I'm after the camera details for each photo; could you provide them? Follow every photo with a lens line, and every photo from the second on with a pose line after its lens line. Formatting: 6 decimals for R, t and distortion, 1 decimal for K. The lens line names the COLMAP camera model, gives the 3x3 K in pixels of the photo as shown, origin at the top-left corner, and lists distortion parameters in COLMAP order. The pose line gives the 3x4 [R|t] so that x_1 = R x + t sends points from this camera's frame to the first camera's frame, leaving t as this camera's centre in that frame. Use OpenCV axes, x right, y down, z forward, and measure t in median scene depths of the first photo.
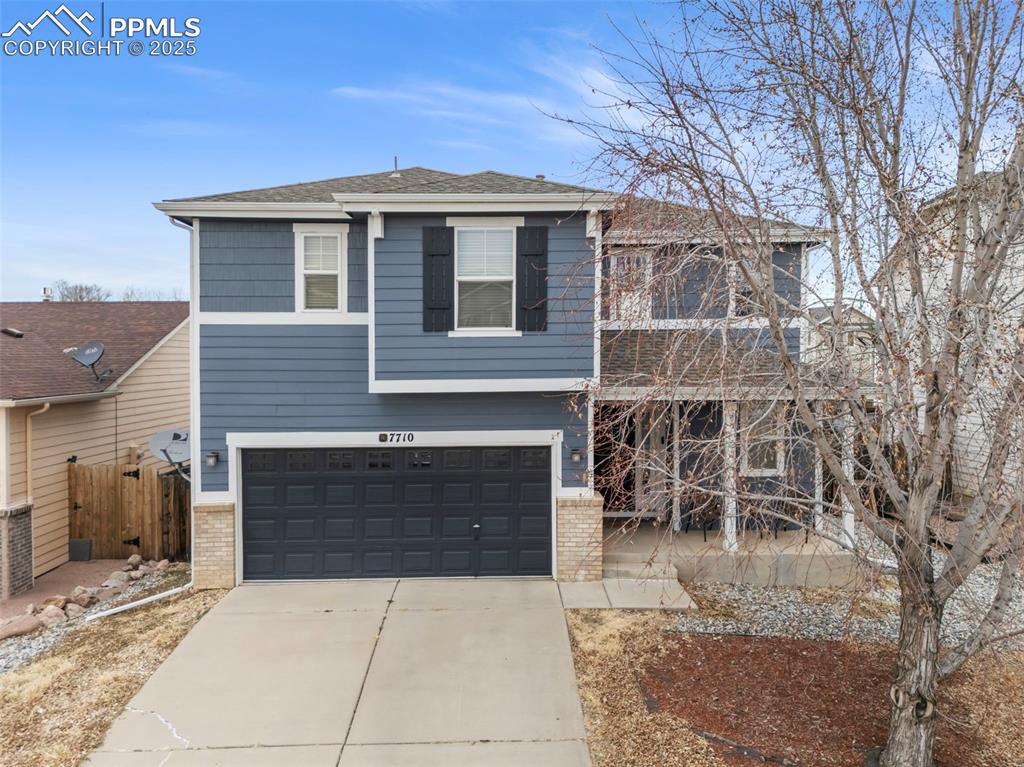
lens RADIAL K [[757.9, 0, 522.0], [0, 757.9, 379.0], [0, 0, 1]] dist [0.063627, -0.047532]
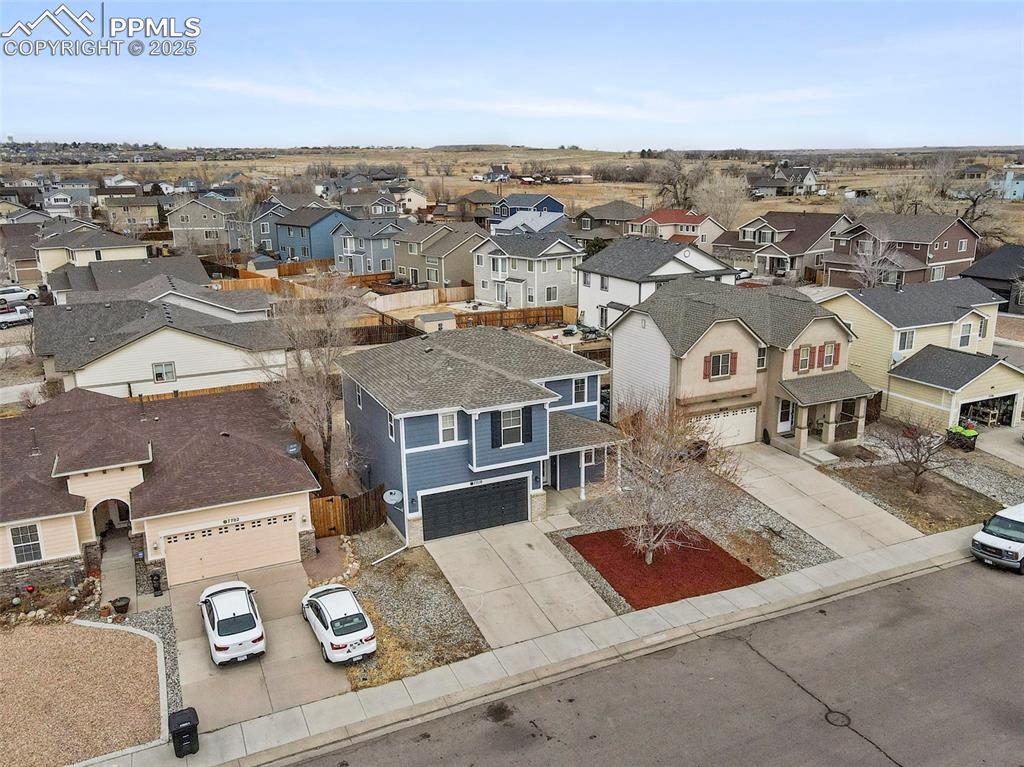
lens RADIAL K [[825.2, 0, 502.2], [0, 825.2, 376.2], [0, 0, 1]] dist [-0.002357, 0.053455]
pose [[0.923955, -0.111229, 0.365972, -1.113434], [0.025417, 0.972525, 0.231409, -0.967445], [-0.381656, -0.204509, 0.901396, -1.598497]]
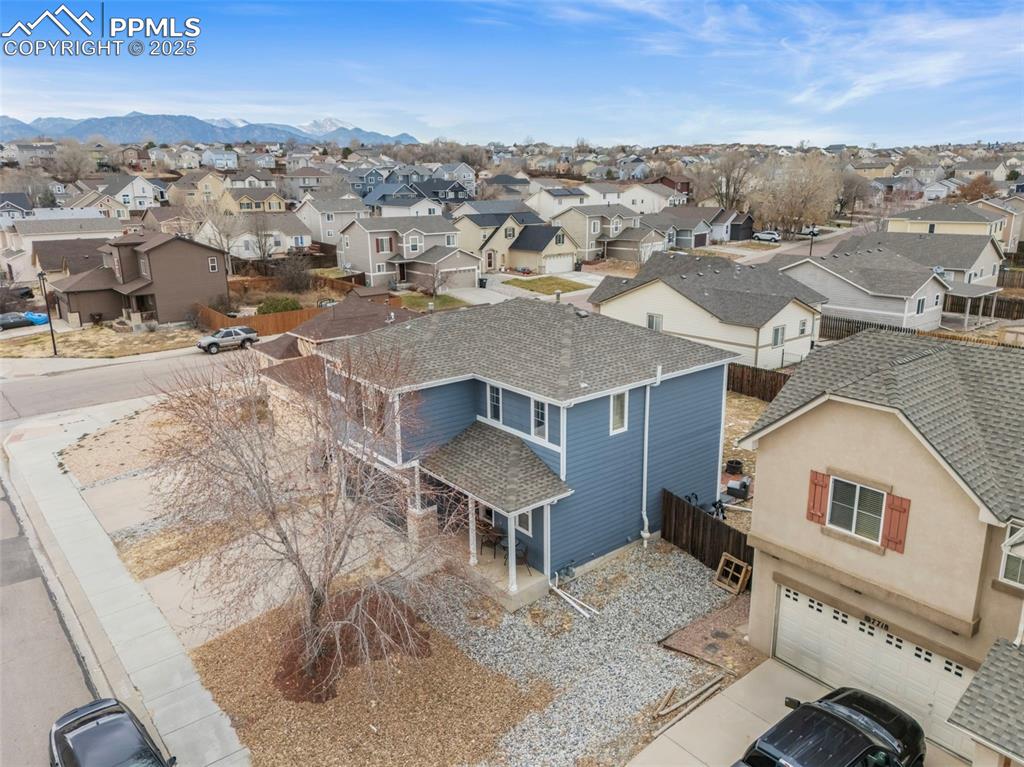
lens RADIAL K [[757.9, 0, 505.7], [0, 757.9, 393.9], [0, 0, 1]] dist [0.063627, -0.047532]
pose [[0.603107, 0.213649, -0.768515, 1.769304], [-0.007348, 0.964909, 0.262480, -0.710925], [0.797626, -0.152657, 0.583514, 0.043643]]
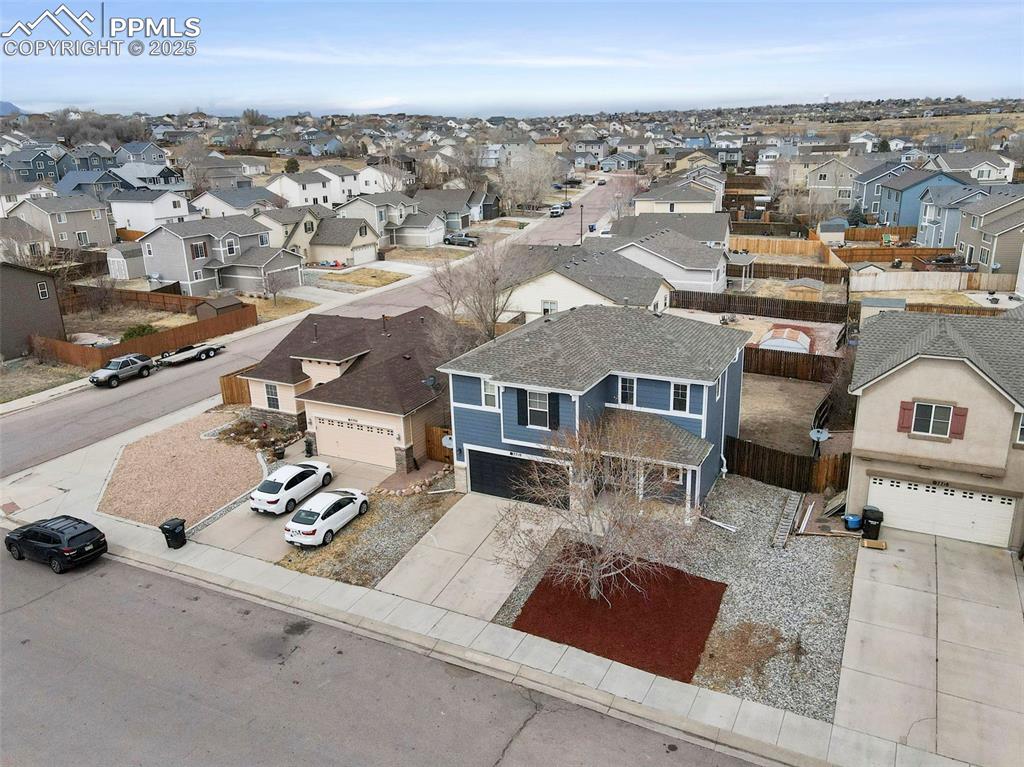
lens RADIAL K [[757.9, 0, 513.9], [0, 757.9, 399.4], [0, 0, 1]] dist [0.063627, -0.047532]
pose [[0.880636, 0.130880, -0.455358, 1.058523], [0.016762, 0.951881, 0.306008, -0.954851], [0.473497, -0.277114, 0.836067, -1.247109]]
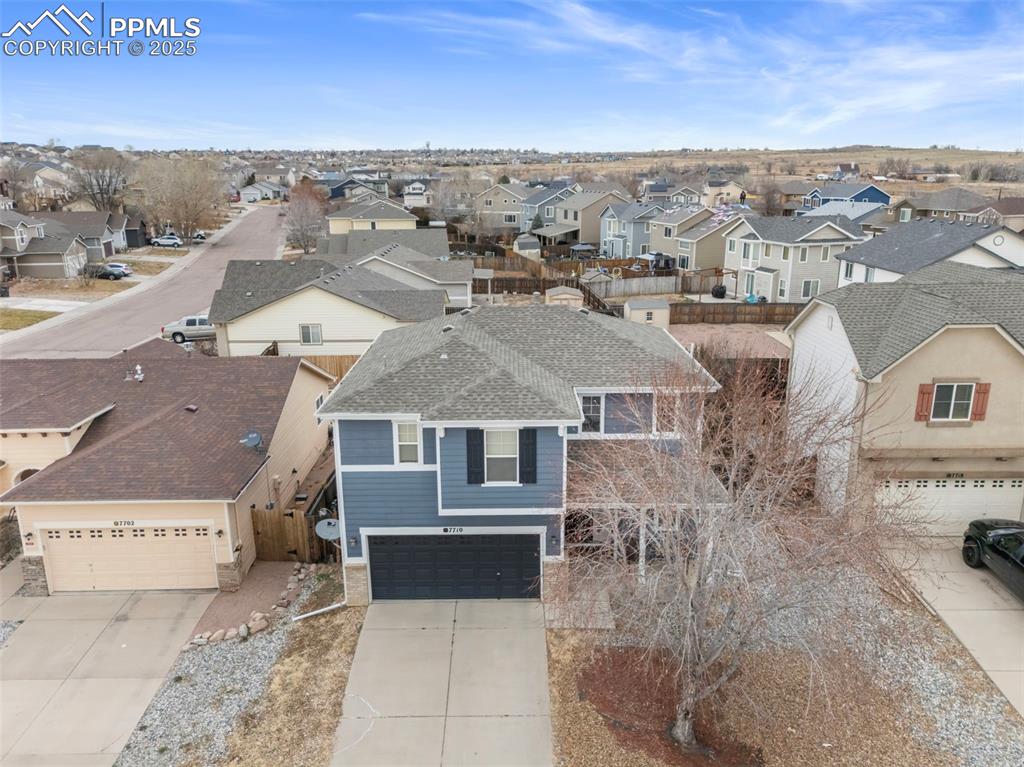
lens RADIAL K [[757.9, 0, 505.5], [0, 757.9, 388.8], [0, 0, 1]] dist [0.063627, -0.047532]
pose [[0.999476, -0.000723, -0.032359, 0.016243], [0.008908, 0.967281, 0.253549, -0.700248], [0.031117, -0.253705, 0.966781, -0.643635]]
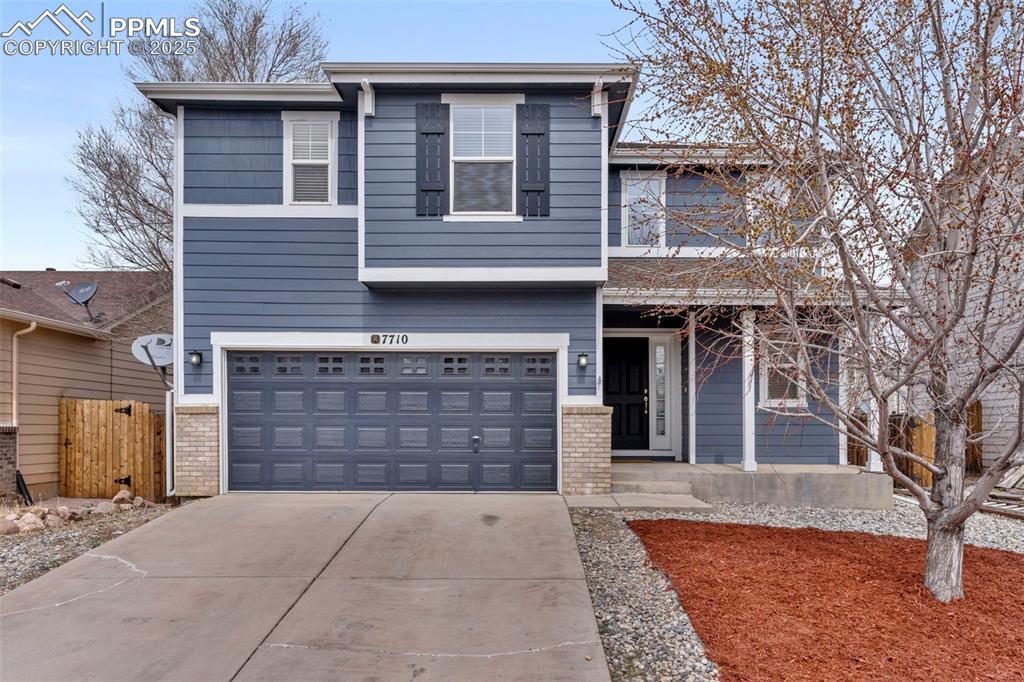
lens RADIAL K [[759.6, 0, 528.8], [0, 759.6, 420.8], [0, 0, 1]] dist [0.006103, 0.008809]
pose [[0.999799, -0.001909, -0.019980, 0.024360], [0.001481, 0.999770, -0.021375, 0.199502], [0.020016, 0.021341, 0.999572, 0.071787]]
